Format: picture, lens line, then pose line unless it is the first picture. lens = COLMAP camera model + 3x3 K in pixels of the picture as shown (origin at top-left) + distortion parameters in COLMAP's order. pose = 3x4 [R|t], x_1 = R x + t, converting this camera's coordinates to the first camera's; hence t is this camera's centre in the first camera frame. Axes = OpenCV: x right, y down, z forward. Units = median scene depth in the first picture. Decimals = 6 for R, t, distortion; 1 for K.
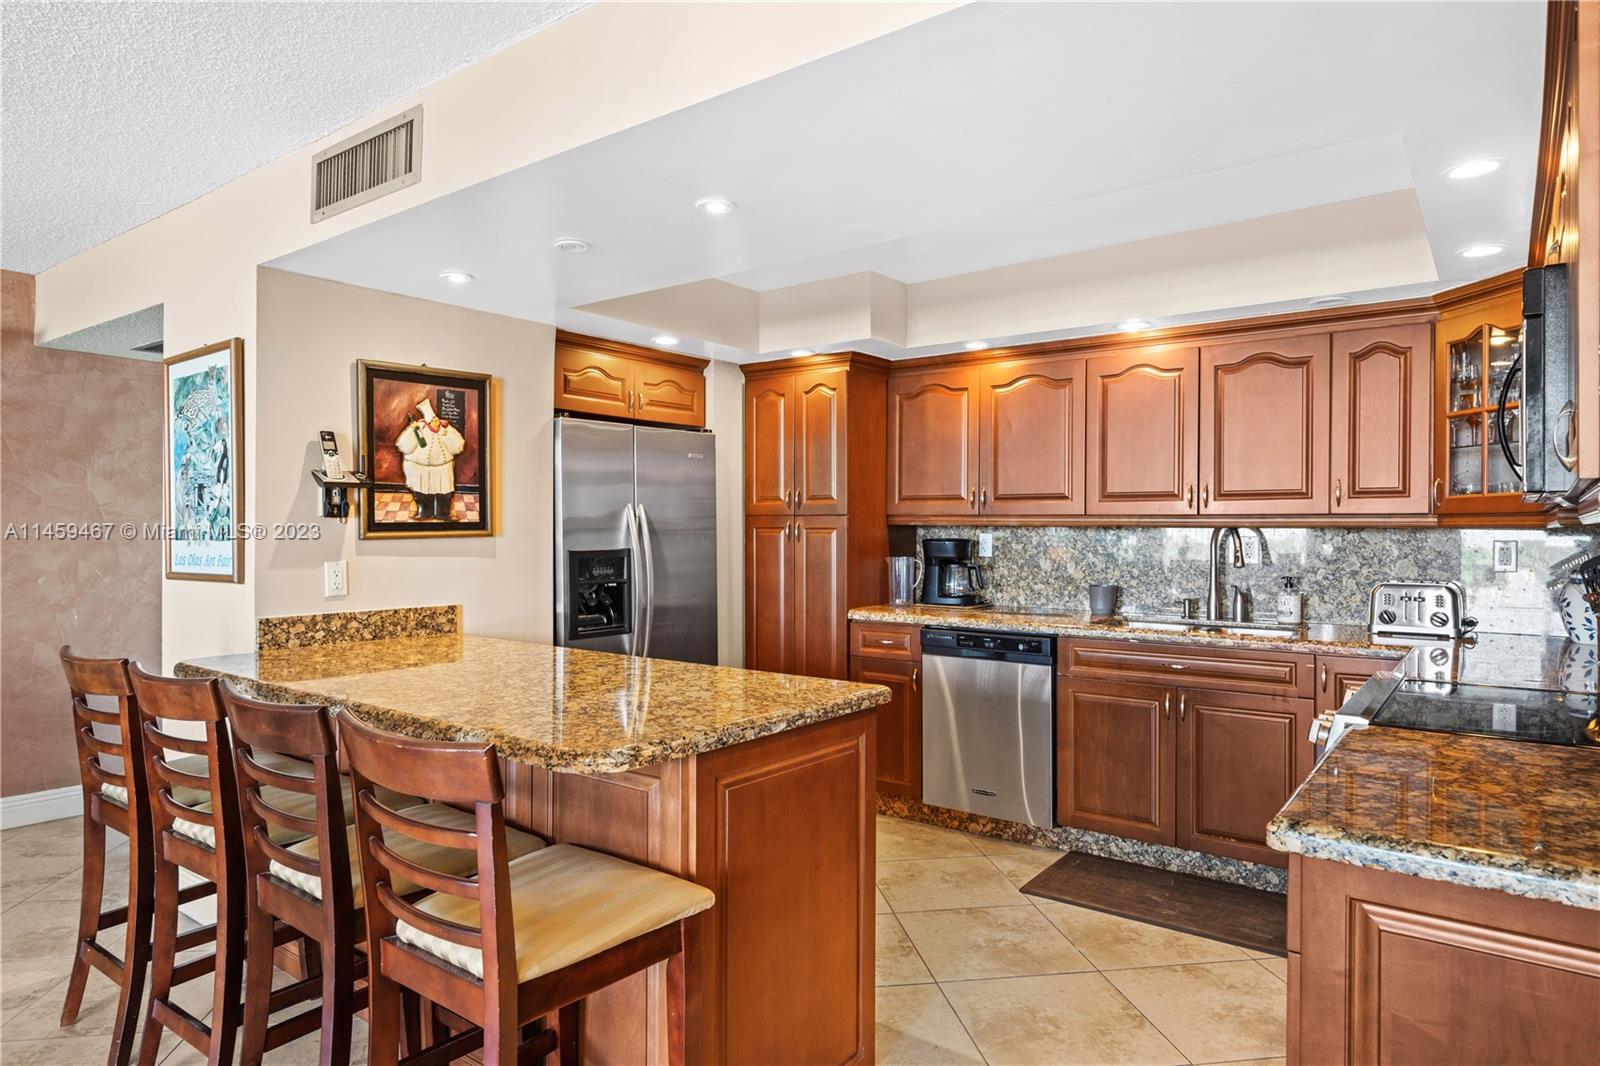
lens RADIAL K [[953.4, 0, 798.0], [0, 953.4, 537.6], [0, 0, 1]] dist [-0.002954, -0.000076]
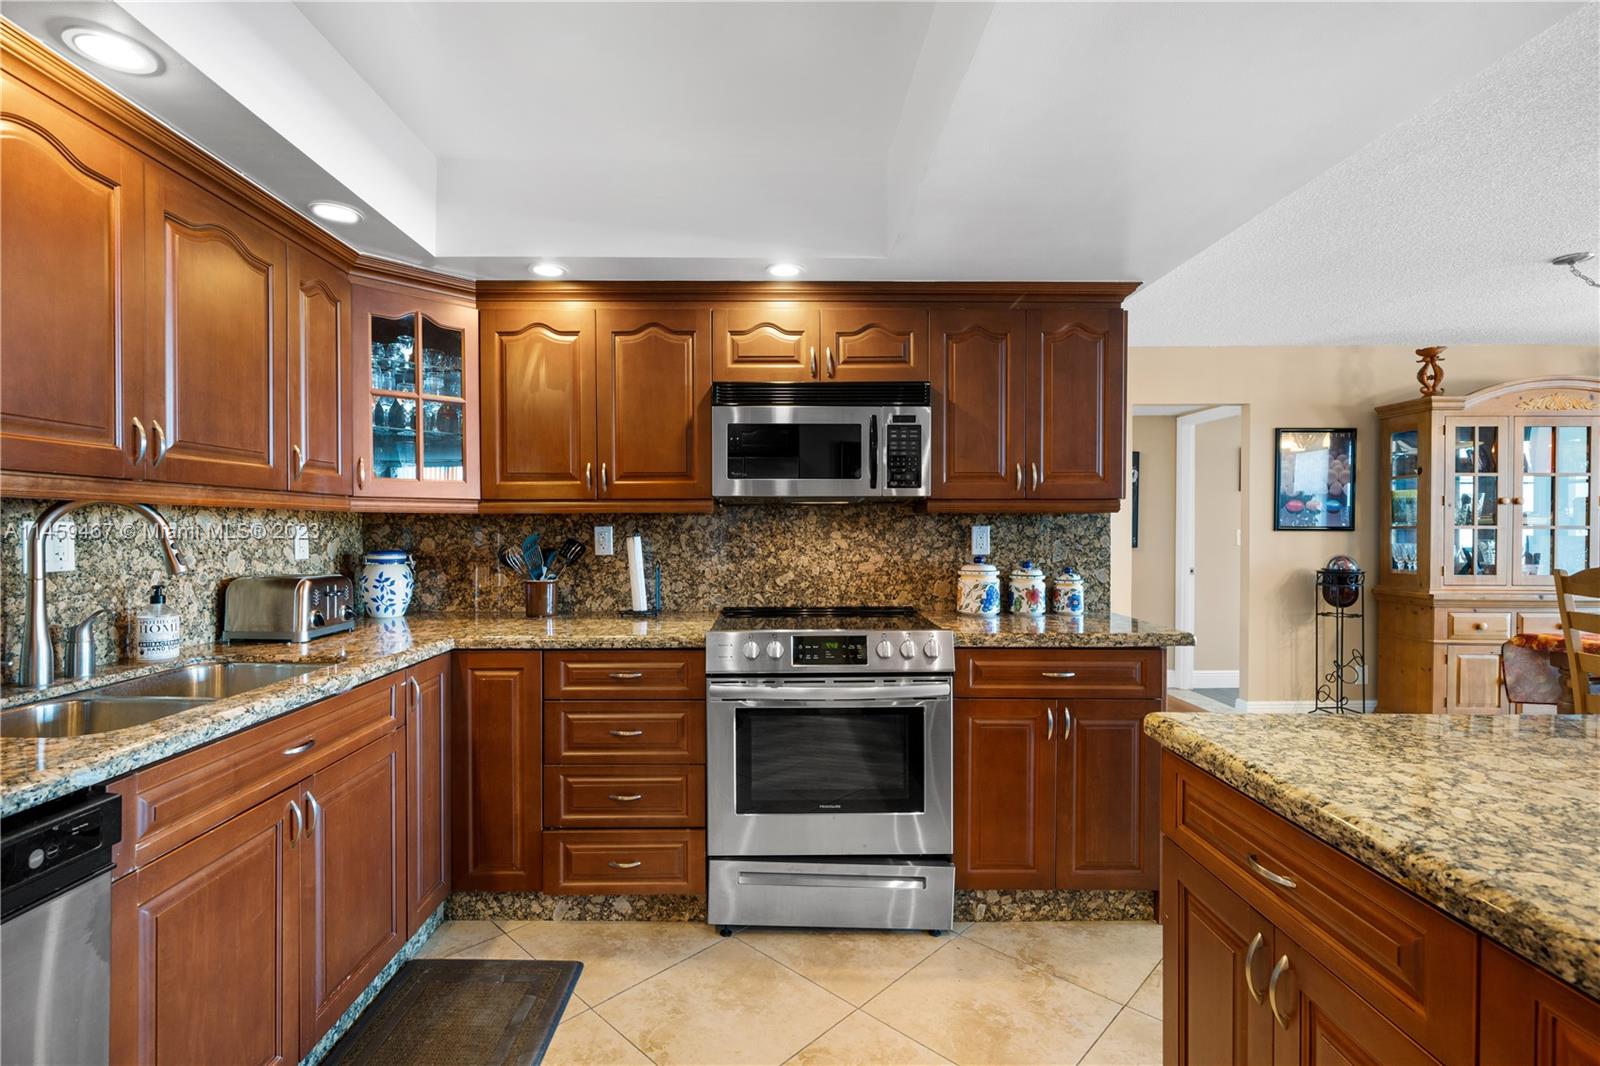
lens RADIAL K [[747.9, 0, 775.9], [0, 747.9, 536.3], [0, 0, 1]] dist [0.001208, 0.000482]
pose [[-0.602453, -0.012773, 0.798052, -0.137527], [0.006116, 0.999769, 0.020619, 0.000928], [-0.798131, 0.017303, -0.602236, 1.077221]]
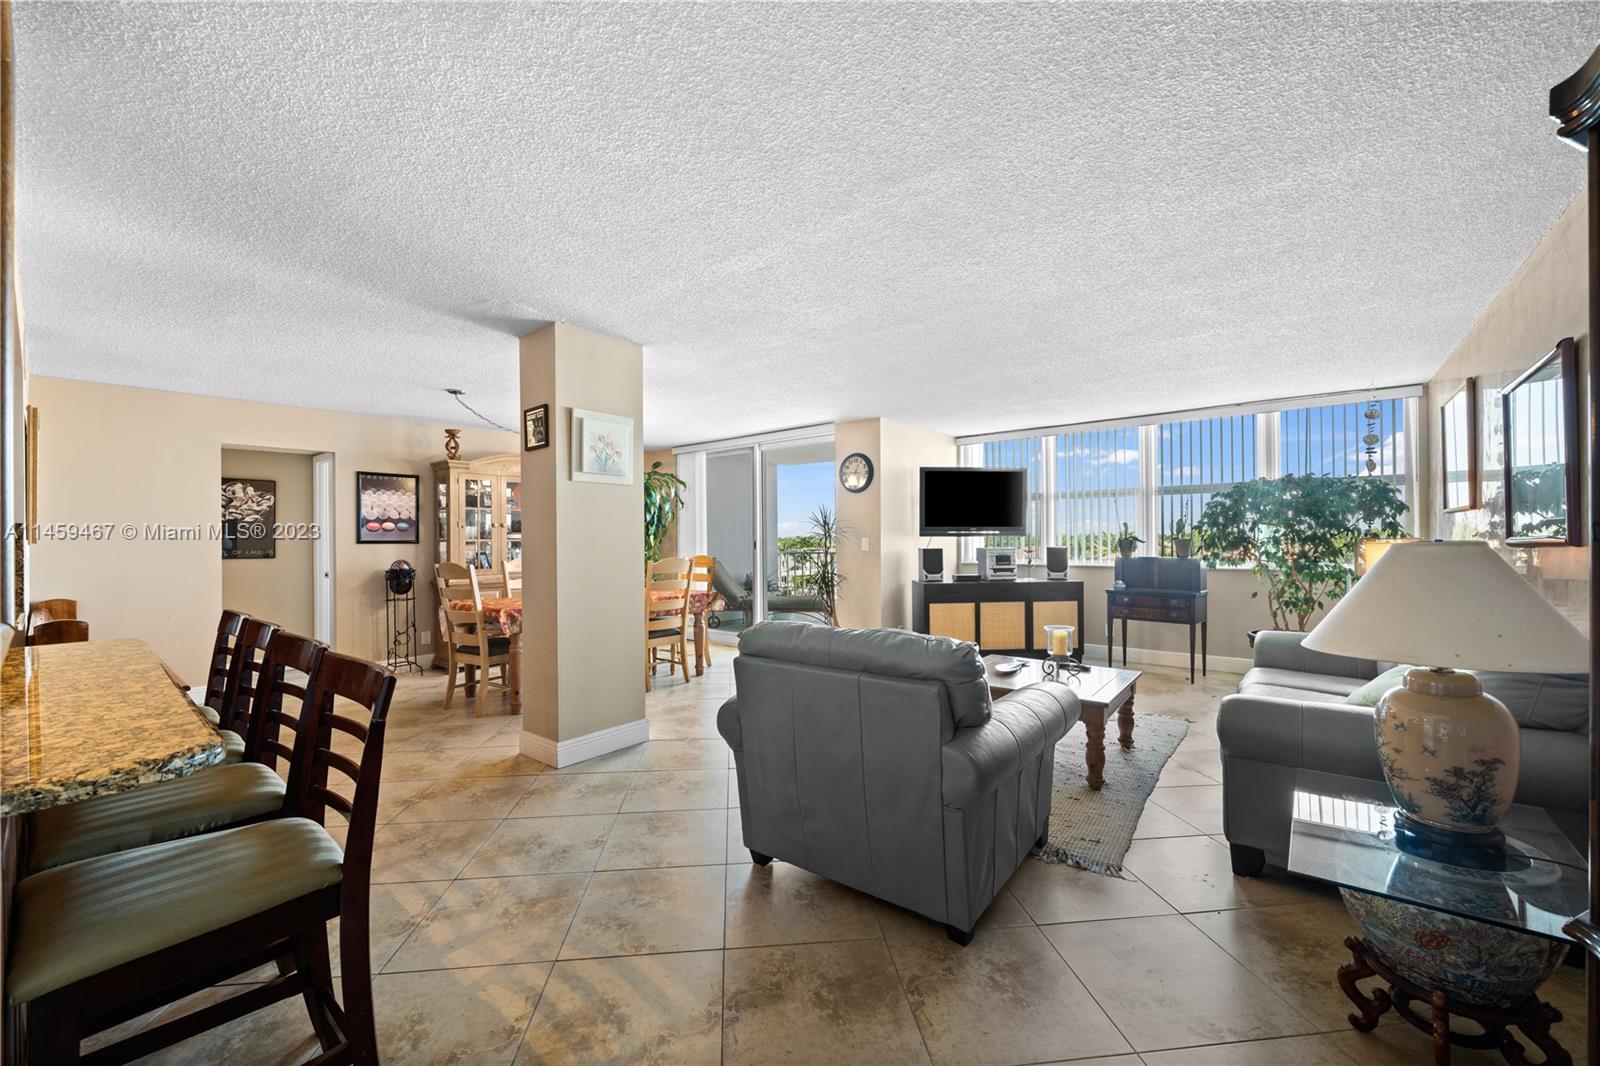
lens RADIAL K [[623.9, 0, 795.0], [0, 623.9, 536.1], [0, 0, 1]] dist [0.001061, 0.000624]
pose [[-0.999036, 0.003062, 0.043798, -0.813758], [0.003267, 0.999984, 0.004604, 0.001198], [-0.043783, 0.004743, -0.999030, 1.088472]]
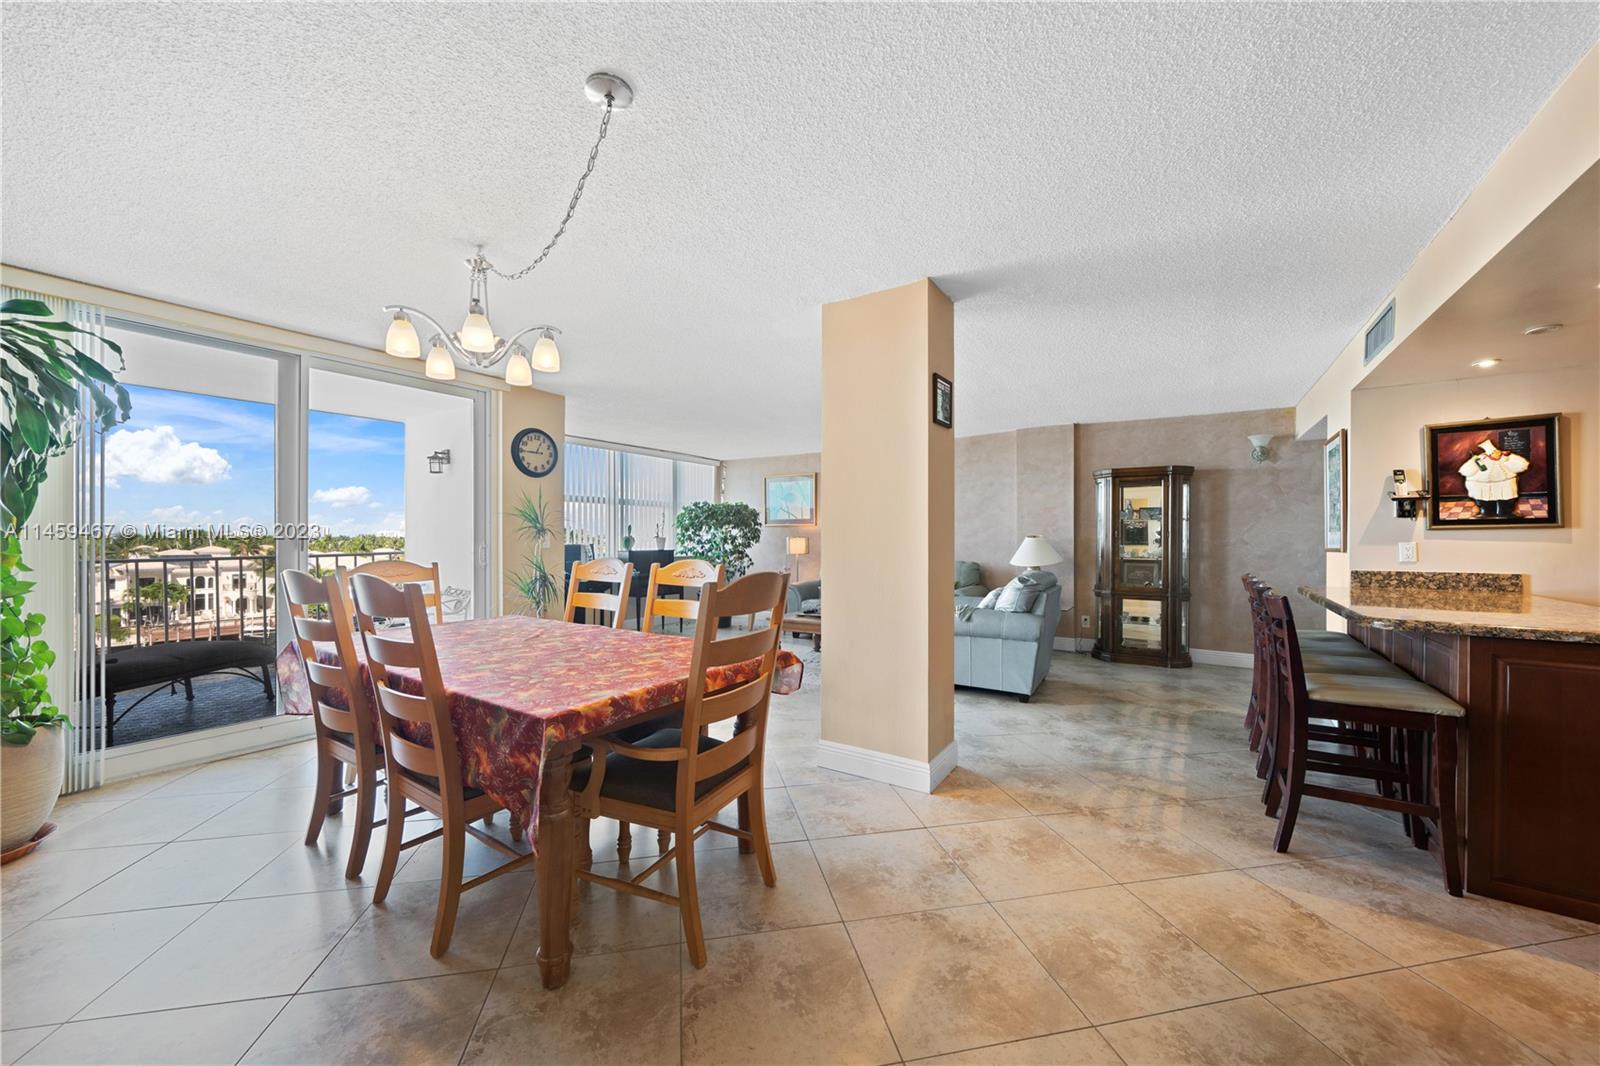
lens RADIAL K [[597.6, 0, 794.6], [0, 597.6, 535.6], [0, 0, 1]] dist [-0.013624, -0.000169]
pose [[0.054916, -0.009377, -0.998447, 0.510302], [-0.008583, 0.999915, -0.009863, 0.030723], [0.998454, 0.009112, 0.054830, -0.185781]]
